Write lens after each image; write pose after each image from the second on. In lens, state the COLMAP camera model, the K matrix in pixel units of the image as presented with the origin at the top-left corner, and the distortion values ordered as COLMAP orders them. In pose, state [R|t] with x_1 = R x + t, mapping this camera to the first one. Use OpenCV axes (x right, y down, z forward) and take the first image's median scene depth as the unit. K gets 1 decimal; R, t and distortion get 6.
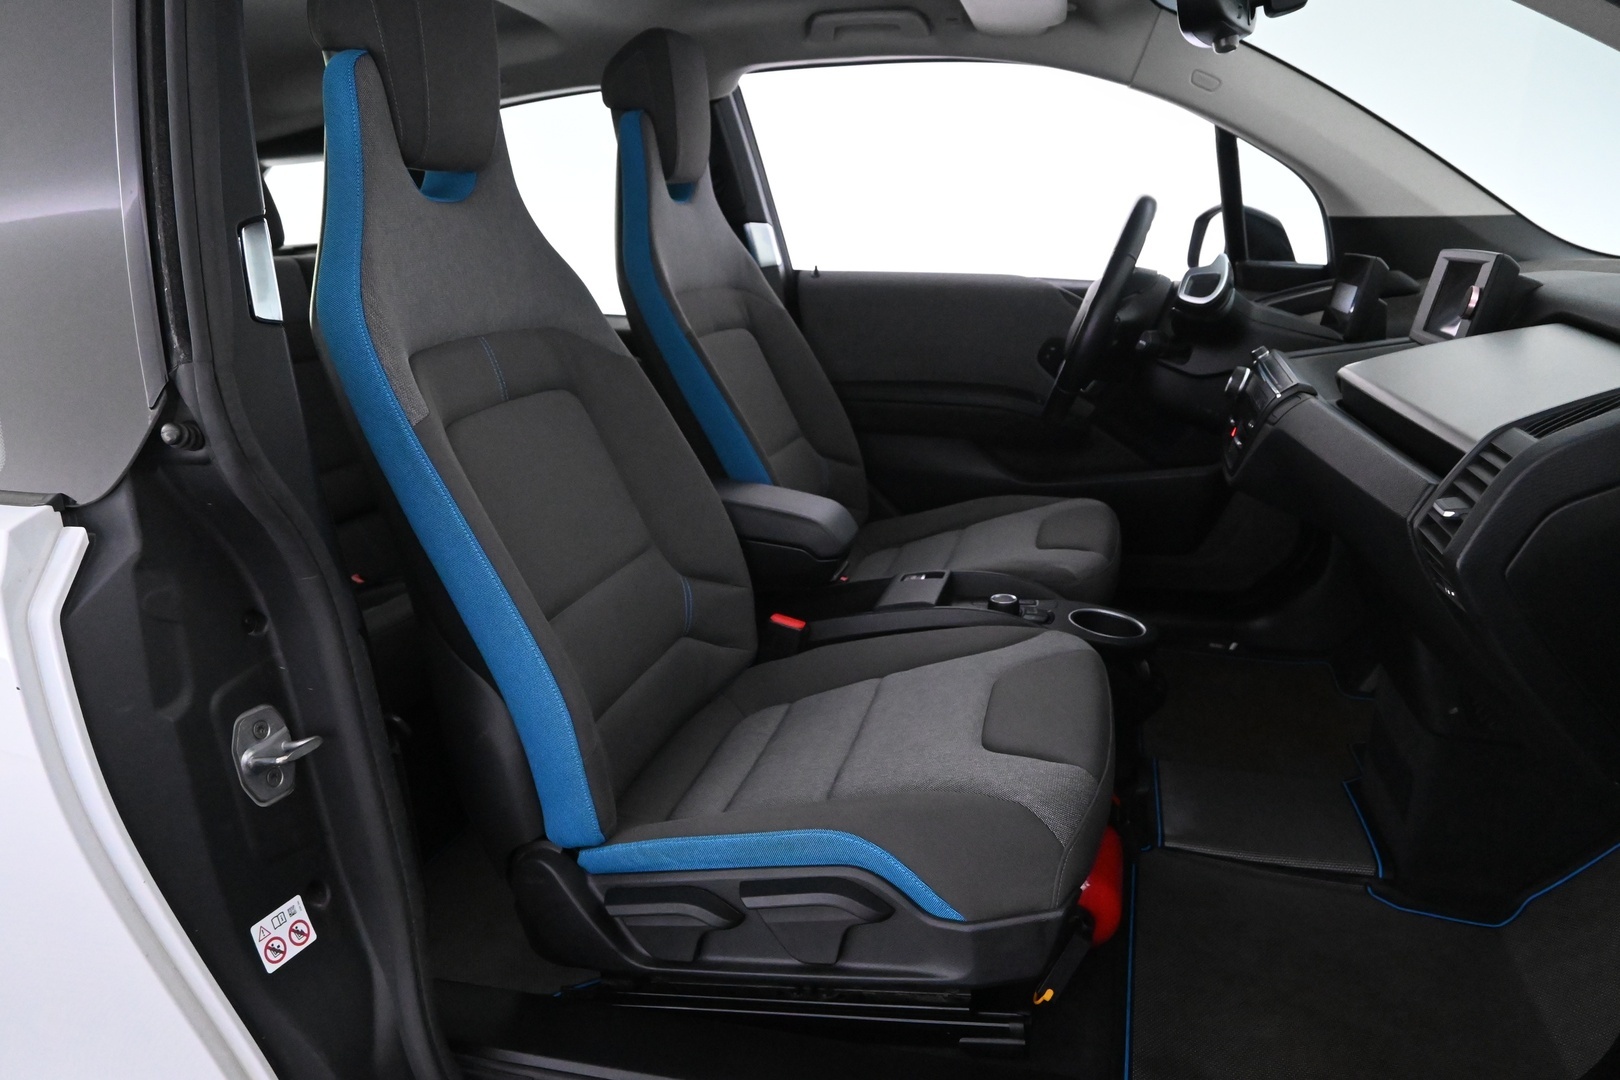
lens RADIAL K [[1122.6, 0, 810.0], [0, 1122.6, 541.1], [0, 0, 1]] dist [-0.001132, -0.003601]
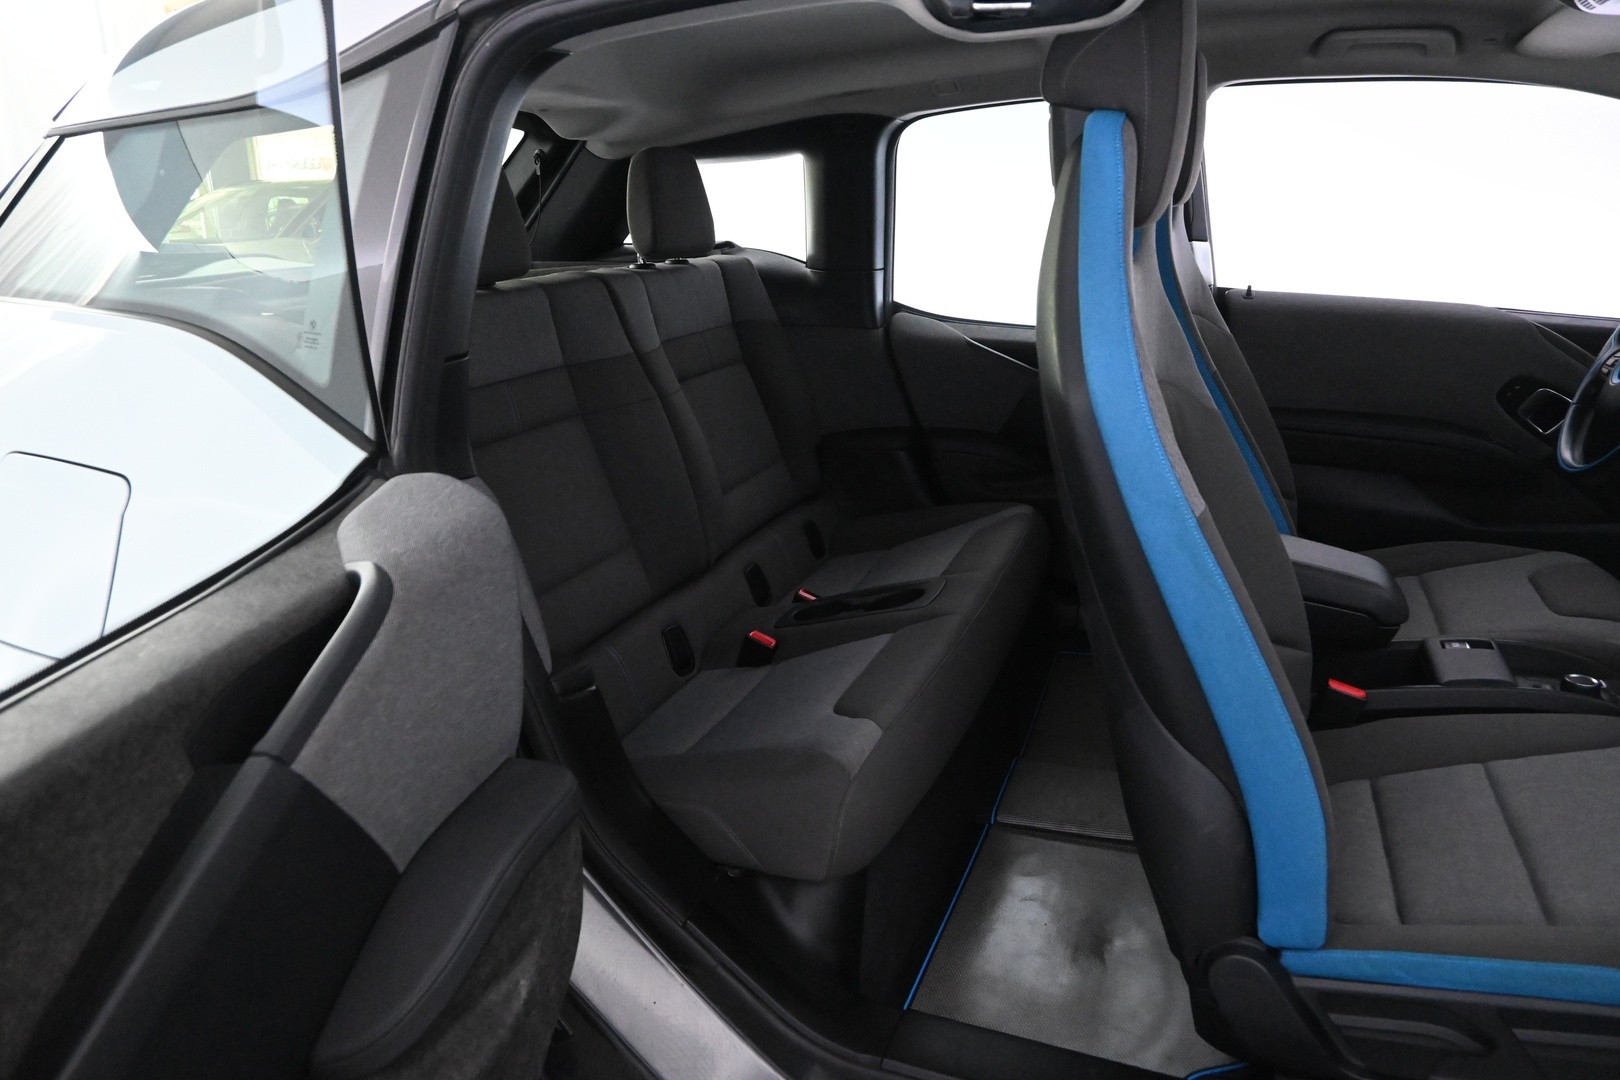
lens RADIAL K [[1122.6, 0, 809.5], [0, 1122.6, 539.4], [0, 0, 1]] dist [-0.001132, -0.003601]
pose [[0.993359, 0.059202, -0.098651, -0.364105], [-0.055543, 0.997677, 0.039430, -0.063868], [0.100756, -0.033689, 0.994341, 0.004038]]
